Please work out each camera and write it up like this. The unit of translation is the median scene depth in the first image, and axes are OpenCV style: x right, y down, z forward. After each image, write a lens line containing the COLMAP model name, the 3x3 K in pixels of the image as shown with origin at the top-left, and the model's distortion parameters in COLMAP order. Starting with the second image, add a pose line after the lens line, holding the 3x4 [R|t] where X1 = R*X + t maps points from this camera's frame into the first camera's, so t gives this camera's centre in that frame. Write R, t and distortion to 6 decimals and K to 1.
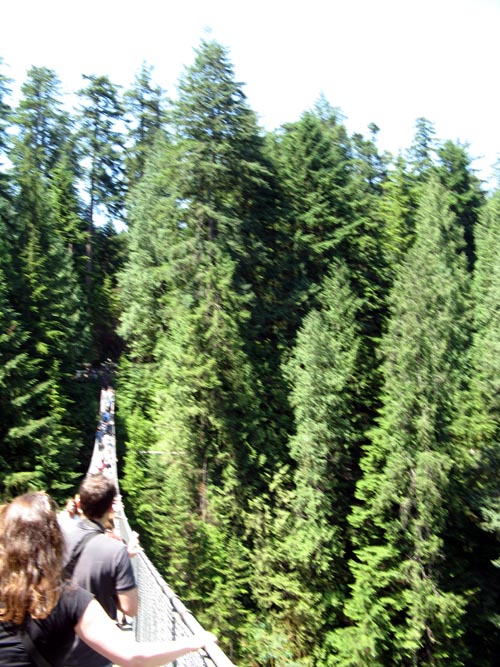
lens RADIAL K [[691.4, 0, 260.0], [0, 691.4, 303.9], [0, 0, 1]] dist [-0.119058, 0.000000]
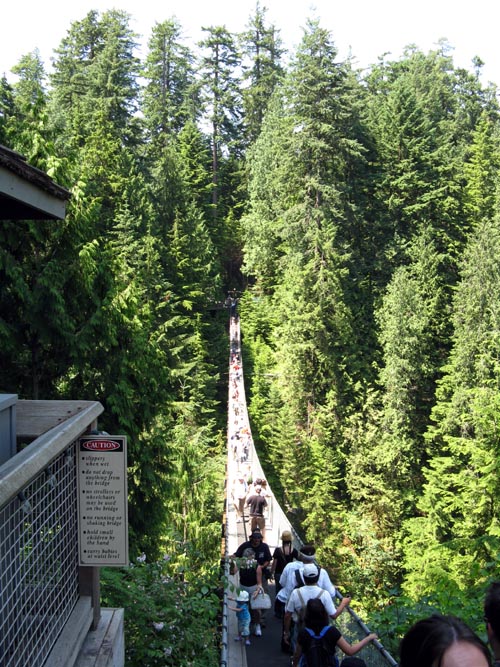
lens RADIAL K [[691.4, 0, 249.3], [0, 691.4, 302.0], [0, 0, 1]] dist [-0.119058, 0.000000]
pose [[0.982565, 0.008908, -0.185707, 0.041088], [0.018997, 0.988813, 0.147944, -0.115006], [0.184948, -0.148893, 0.971404, -0.240531]]
